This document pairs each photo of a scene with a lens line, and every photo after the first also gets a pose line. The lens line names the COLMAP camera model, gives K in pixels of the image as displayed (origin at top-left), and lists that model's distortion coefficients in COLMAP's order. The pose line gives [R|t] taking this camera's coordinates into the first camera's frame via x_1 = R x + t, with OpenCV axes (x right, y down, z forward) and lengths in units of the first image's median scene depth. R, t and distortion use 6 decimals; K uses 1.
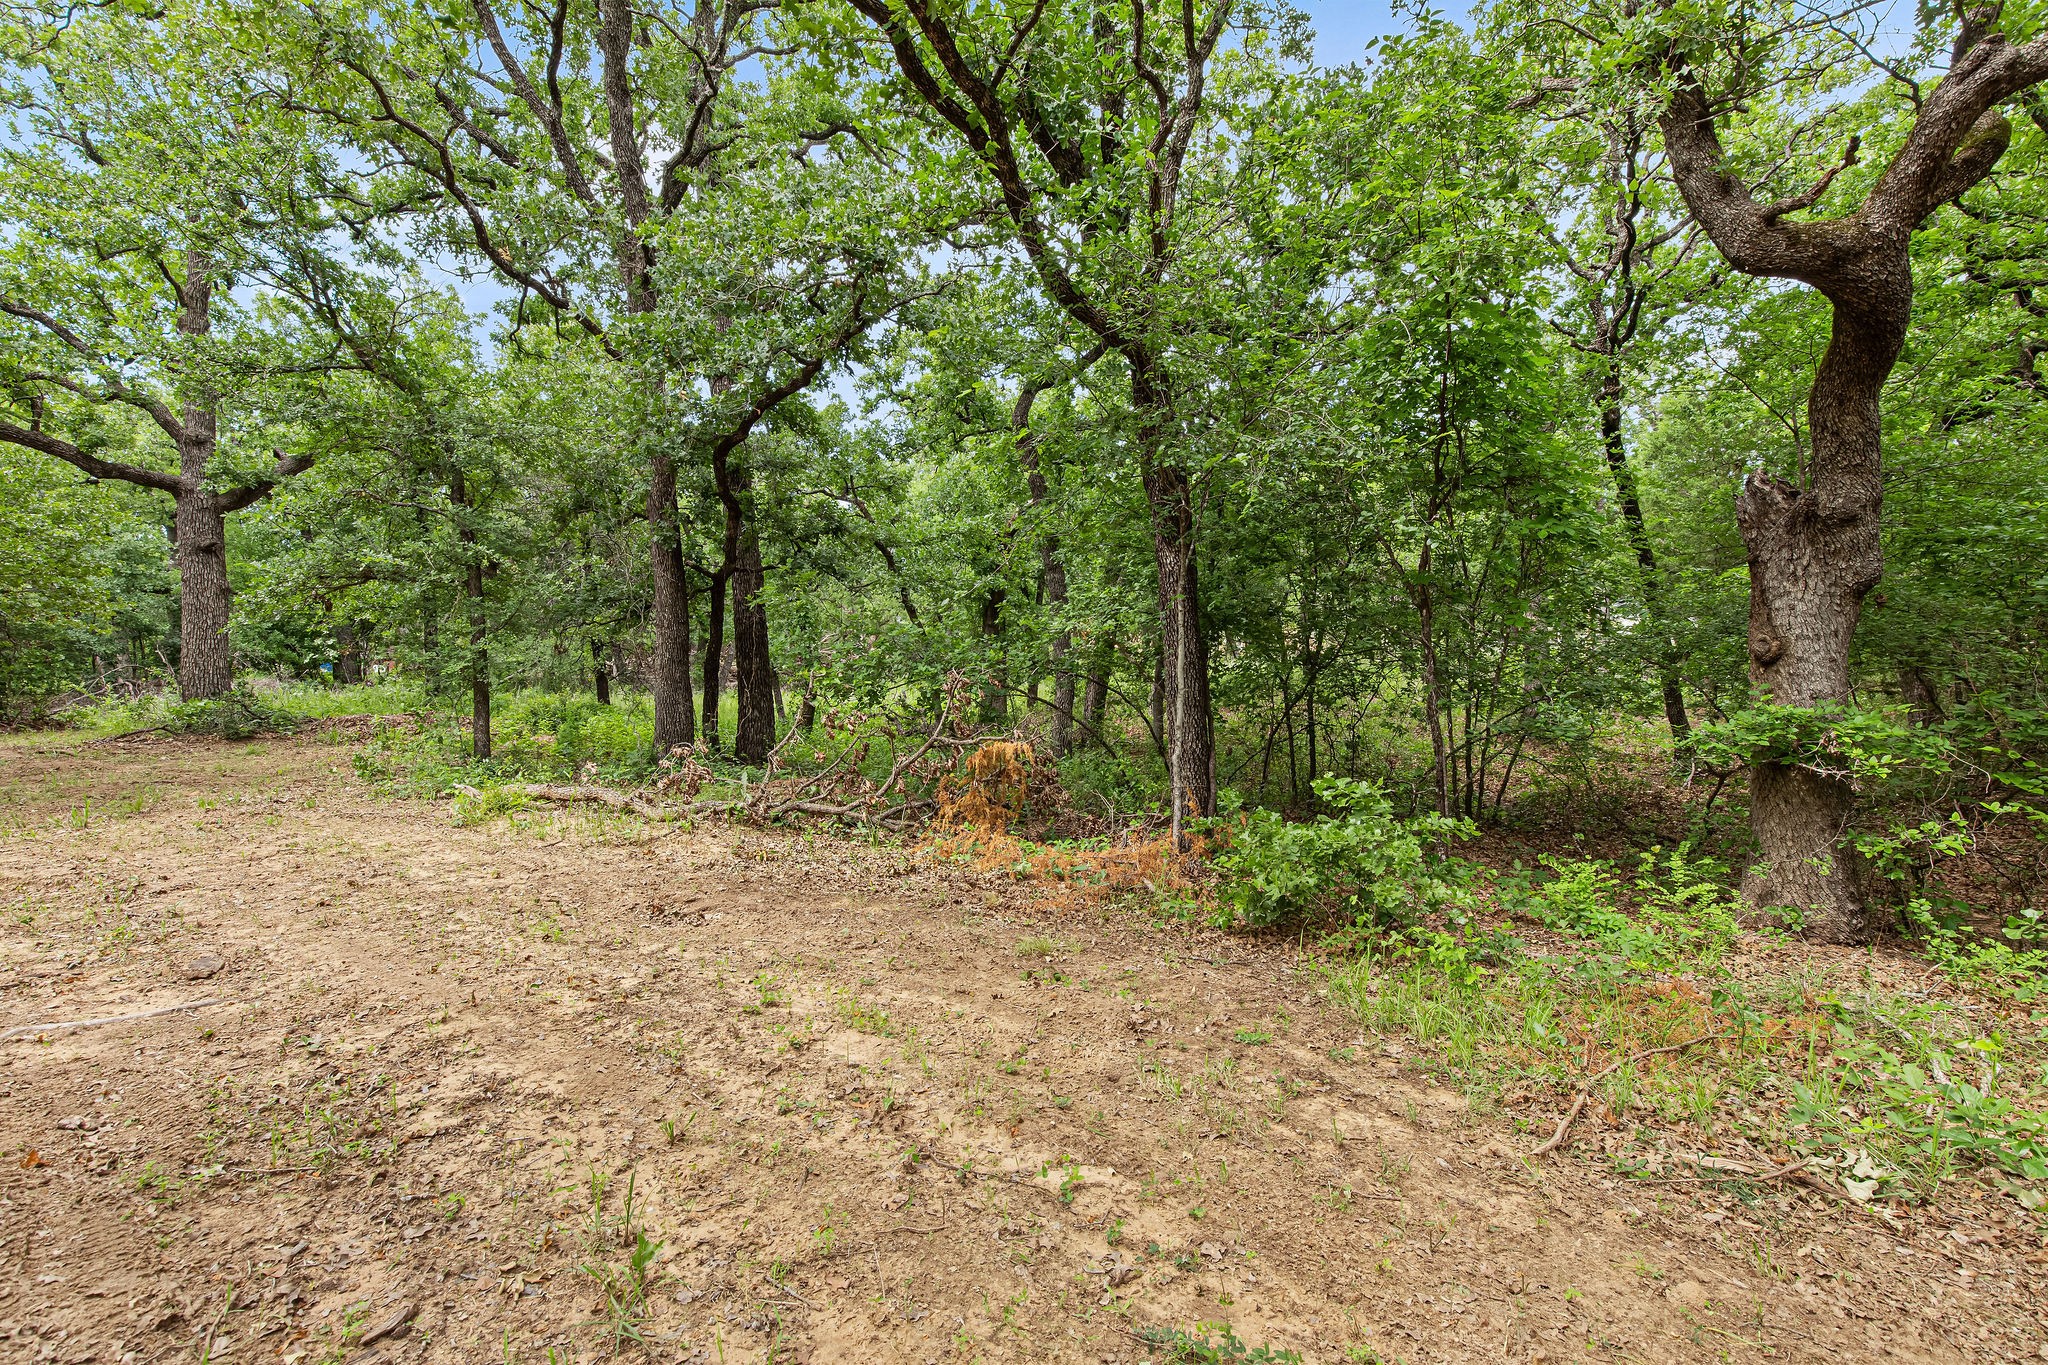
lens RADIAL K [[927.0, 0, 1029.4], [0, 927.0, 691.7], [0, 0, 1]] dist [0.006776, -0.000882]
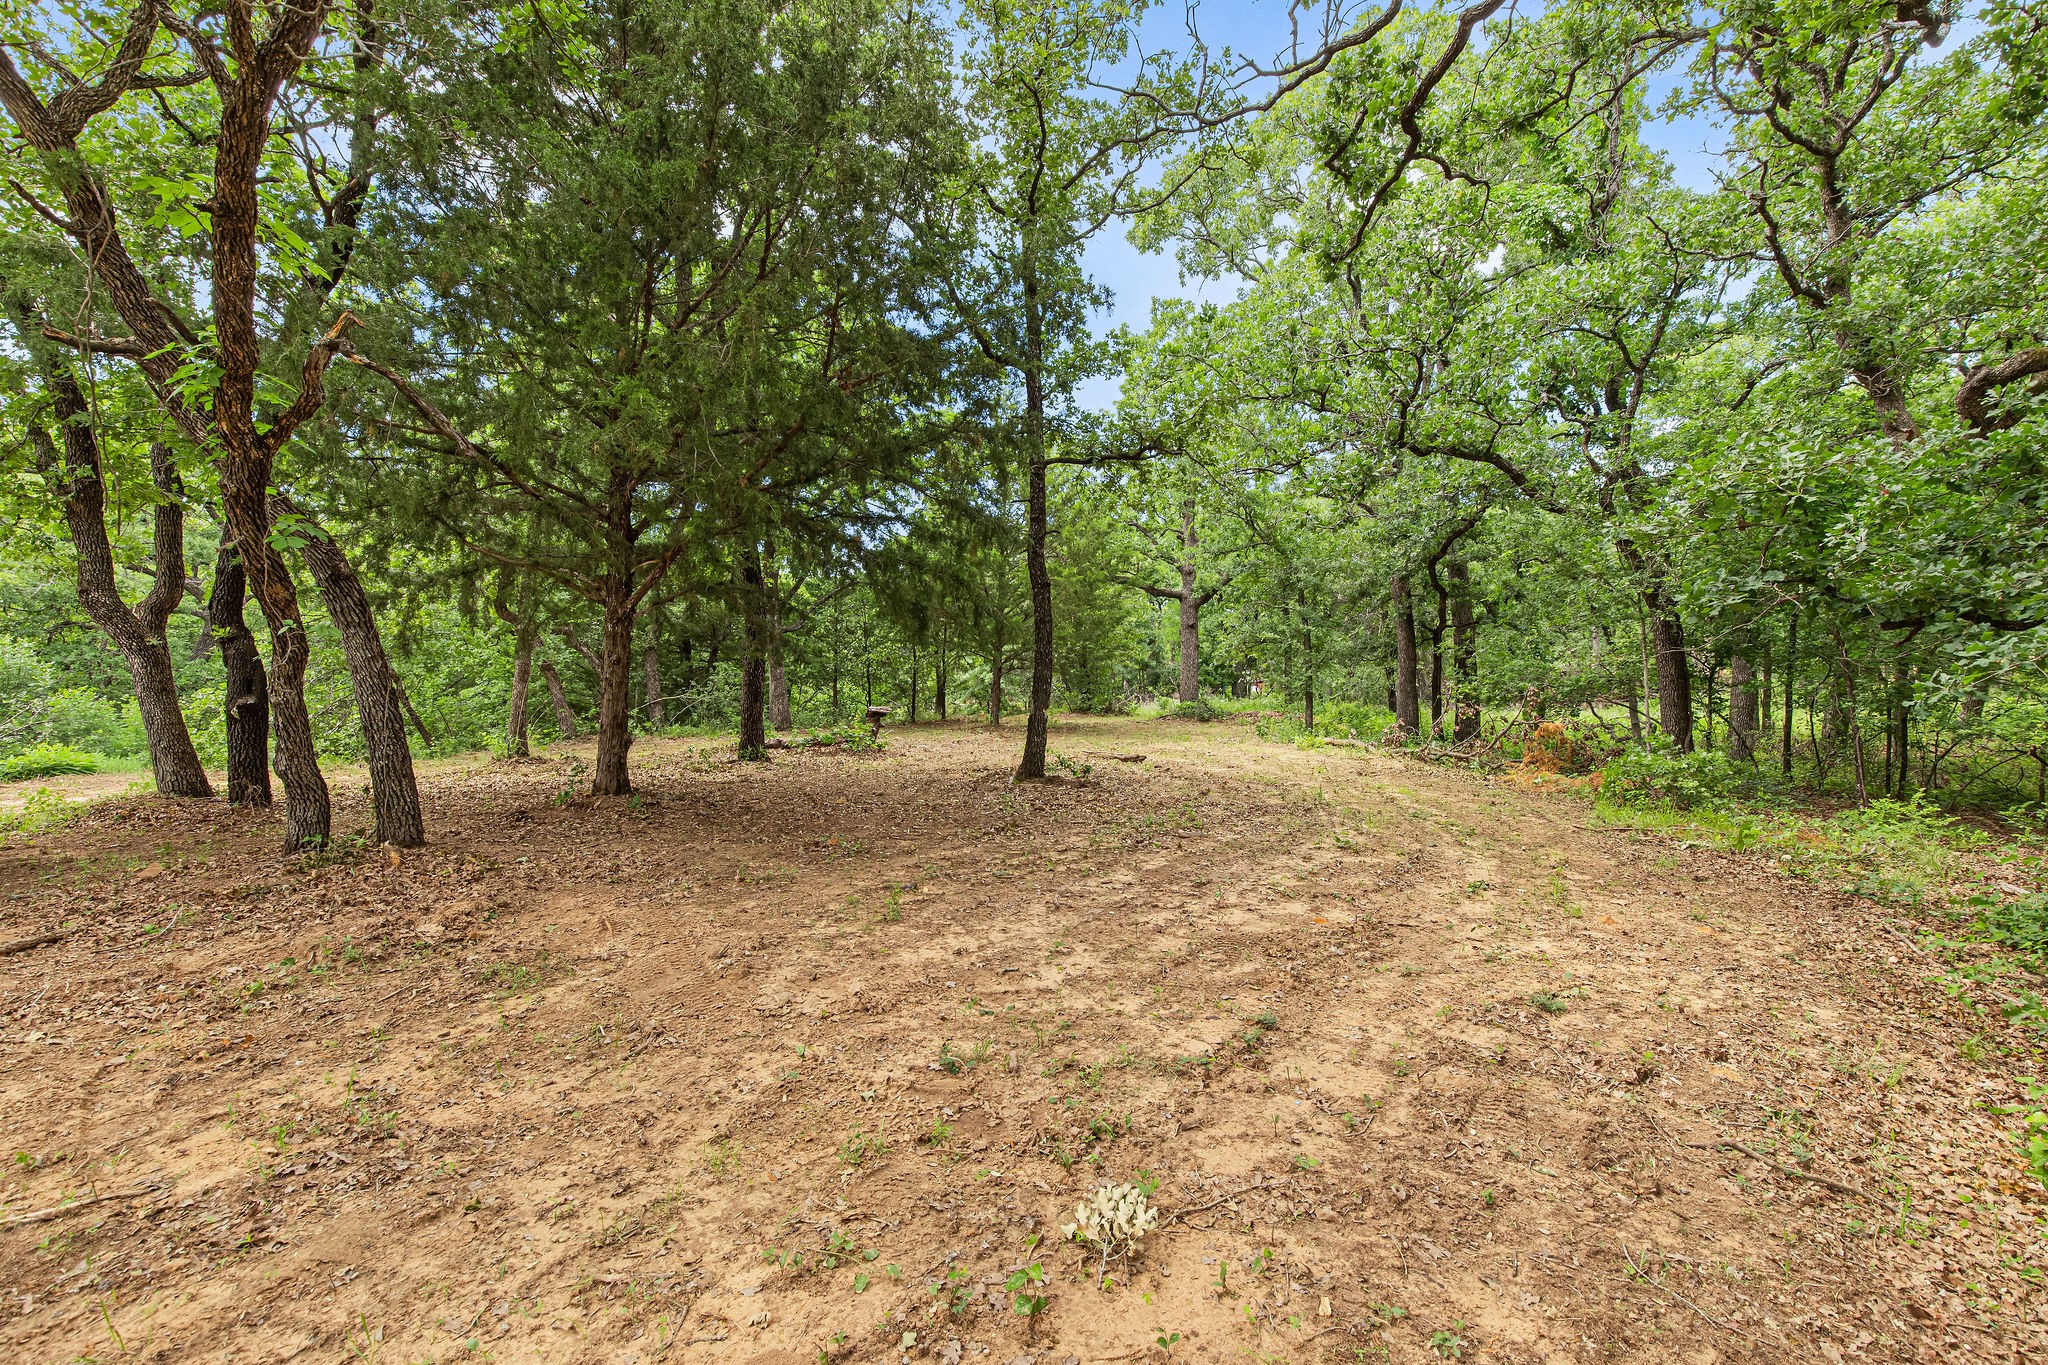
lens RADIAL K [[927.0, 0, 1029.4], [0, 927.0, 691.7], [0, 0, 1]] dist [0.006776, -0.000882]
pose [[0.667342, 0.009931, -0.744685, 0.390401], [-0.025362, 0.999634, -0.009398, 0.016142], [0.744319, 0.025158, 0.667350, -0.617930]]
